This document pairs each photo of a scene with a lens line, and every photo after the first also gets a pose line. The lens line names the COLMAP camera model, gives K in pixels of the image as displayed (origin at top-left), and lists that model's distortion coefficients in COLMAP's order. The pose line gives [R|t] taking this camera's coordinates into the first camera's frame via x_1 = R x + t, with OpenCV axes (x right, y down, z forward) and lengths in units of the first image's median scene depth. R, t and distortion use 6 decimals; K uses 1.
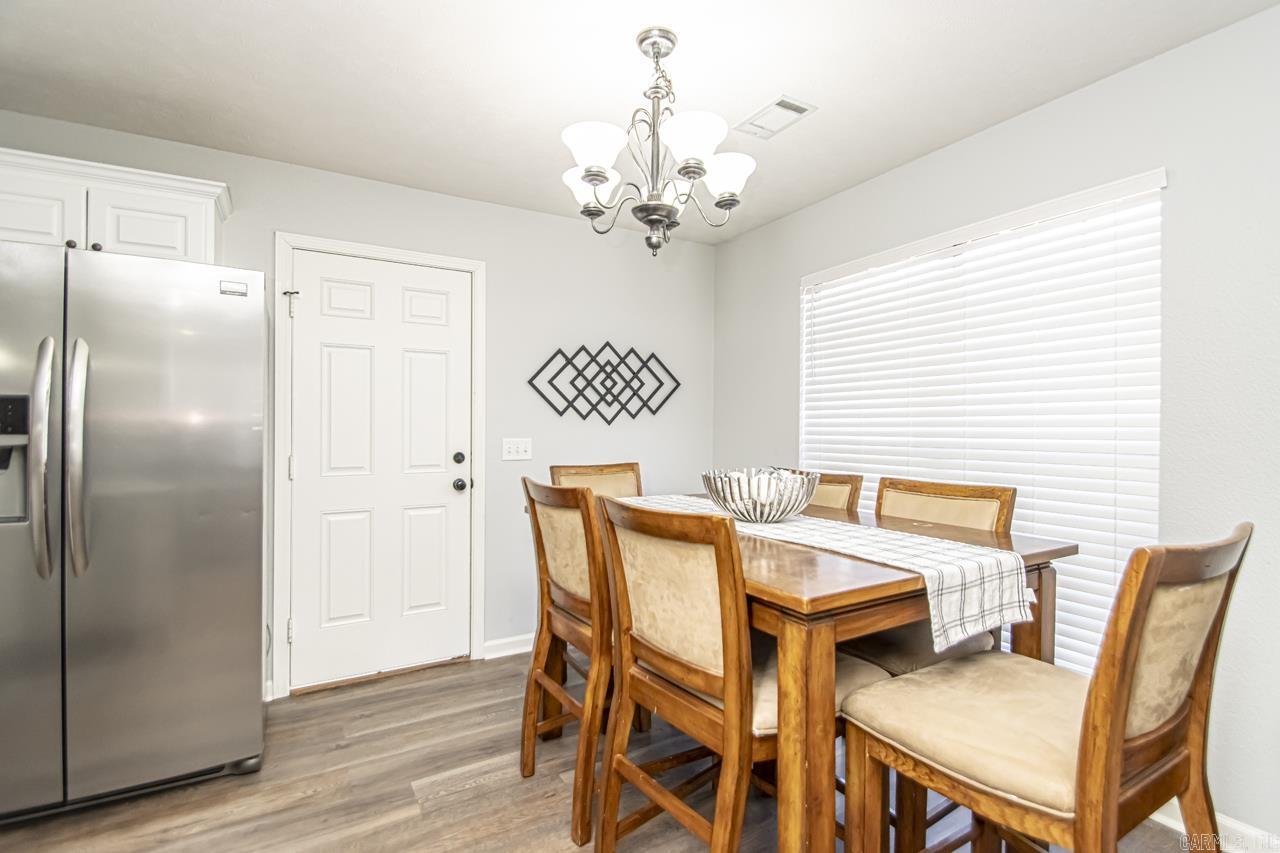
lens RADIAL K [[576.7, 0, 654.0], [0, 576.7, 419.6], [0, 0, 1]] dist [0.001174, -0.009361]
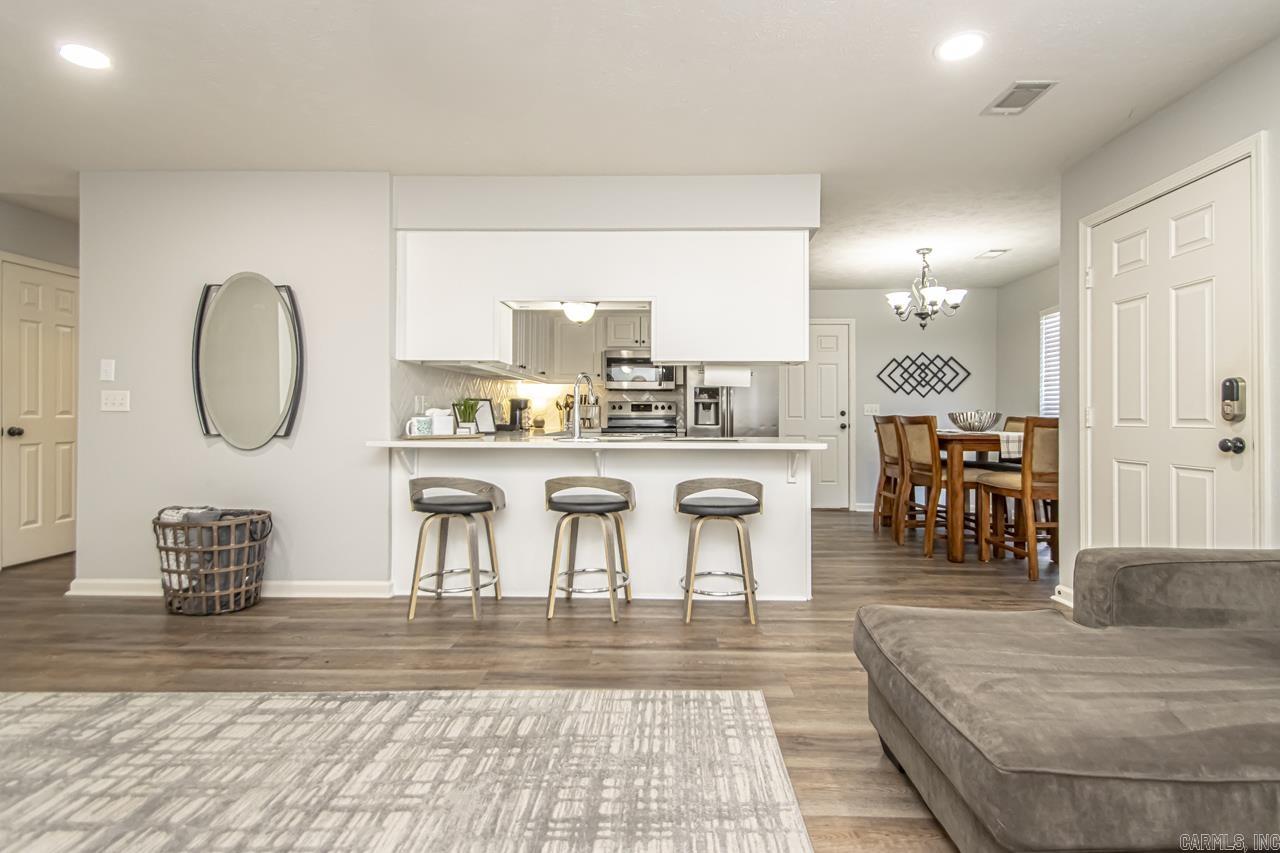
lens RADIAL K [[576.7, 0, 654.0], [0, 576.7, 419.6], [0, 0, 1]] dist [0.001174, -0.009361]
pose [[0.828384, 0.006449, -0.560123, 0.272137], [0.005094, 0.999806, 0.019045, 0.044918], [0.560137, -0.018630, 0.828190, -1.133598]]
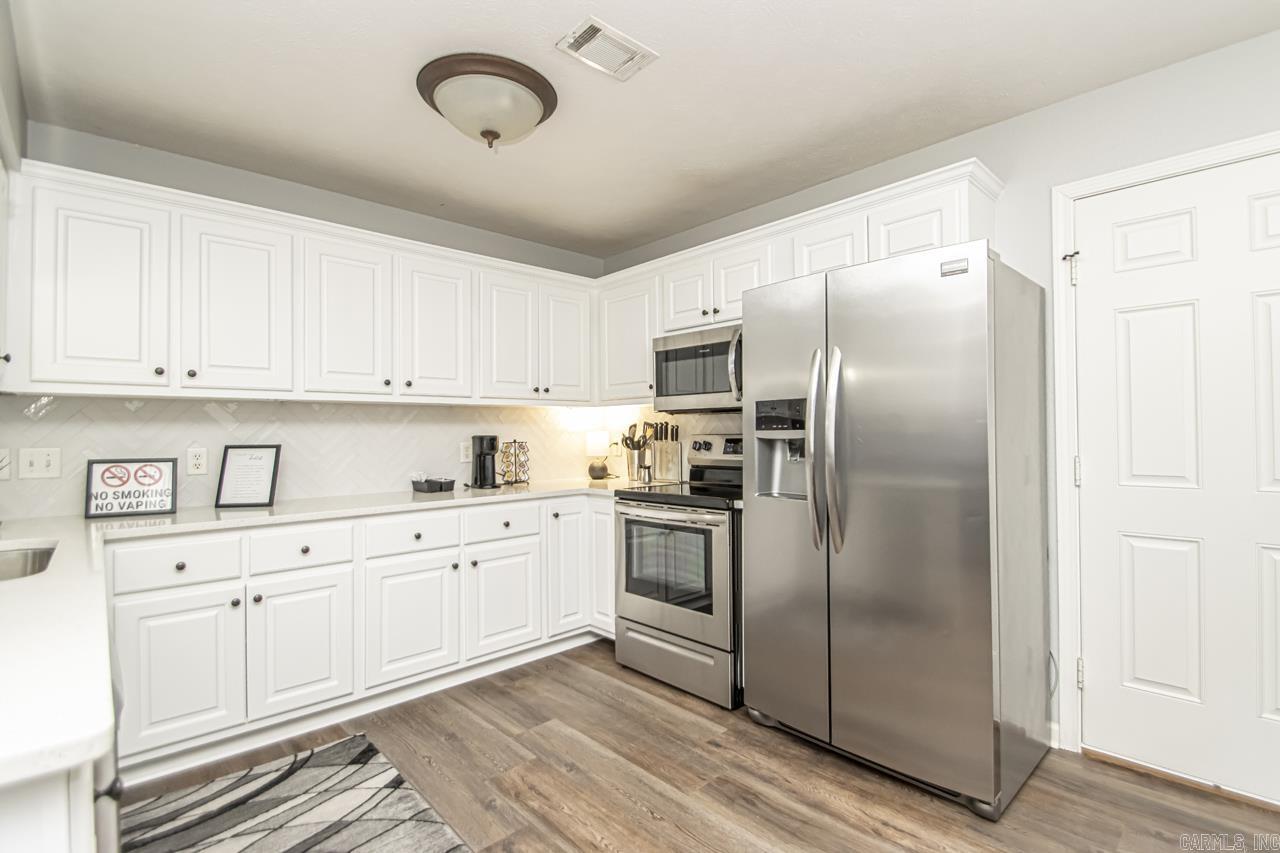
lens RADIAL K [[595.8, 0, 640.0], [0, 595.8, 426.5], [0, 0, 1]] dist [0.002871, -0.009601]
pose [[0.220105, -0.016126, -0.975343, 0.046138], [0.024909, 0.999630, -0.010907, 0.013225], [0.975158, -0.021894, 0.220425, 0.207220]]
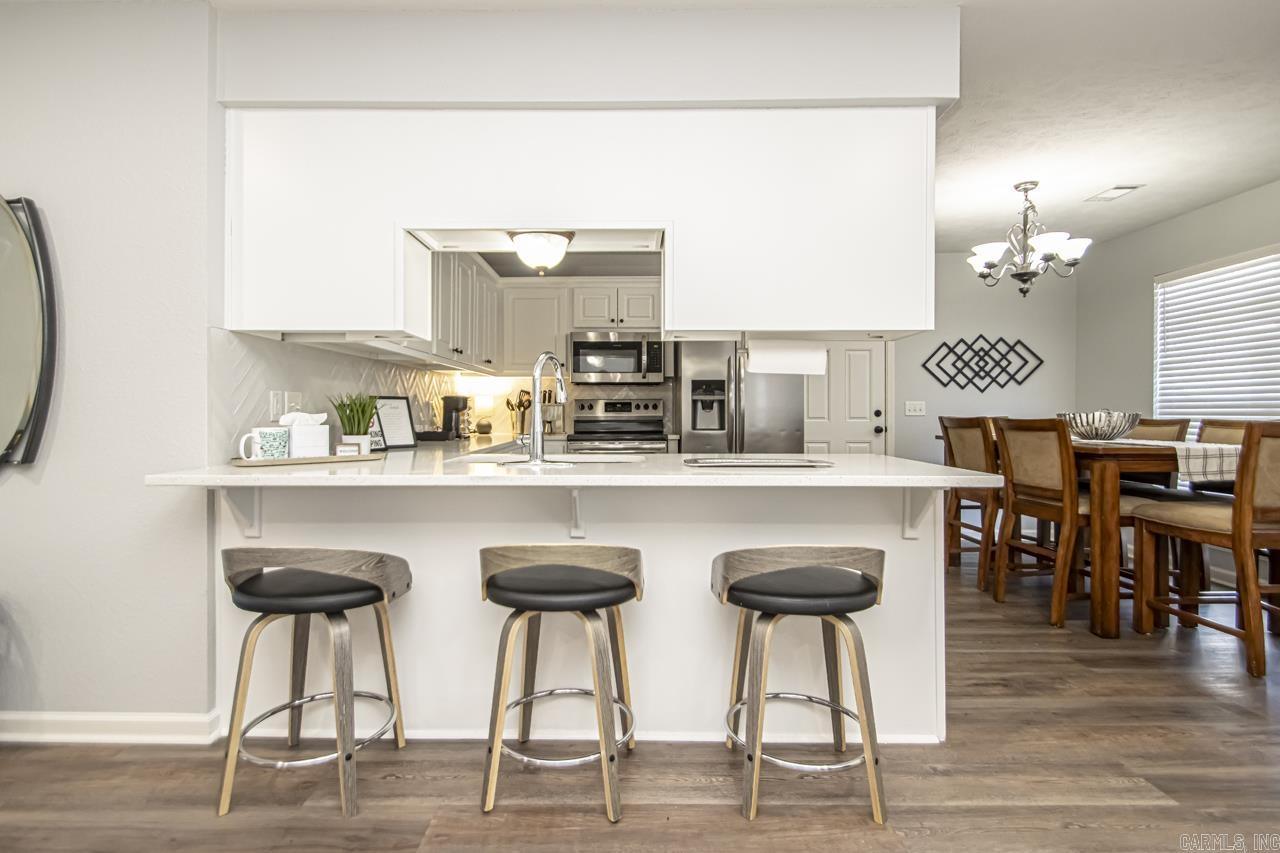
lens RADIAL K [[597.2, 0, 636.6], [0, 597.2, 410.7], [0, 0, 1]] dist [0.034115, -0.022564]
pose [[0.850770, -0.003034, -0.525529, -0.025155], [0.008911, 0.999923, 0.008652, 0.037314], [0.525462, -0.012043, 0.850732, -0.811107]]
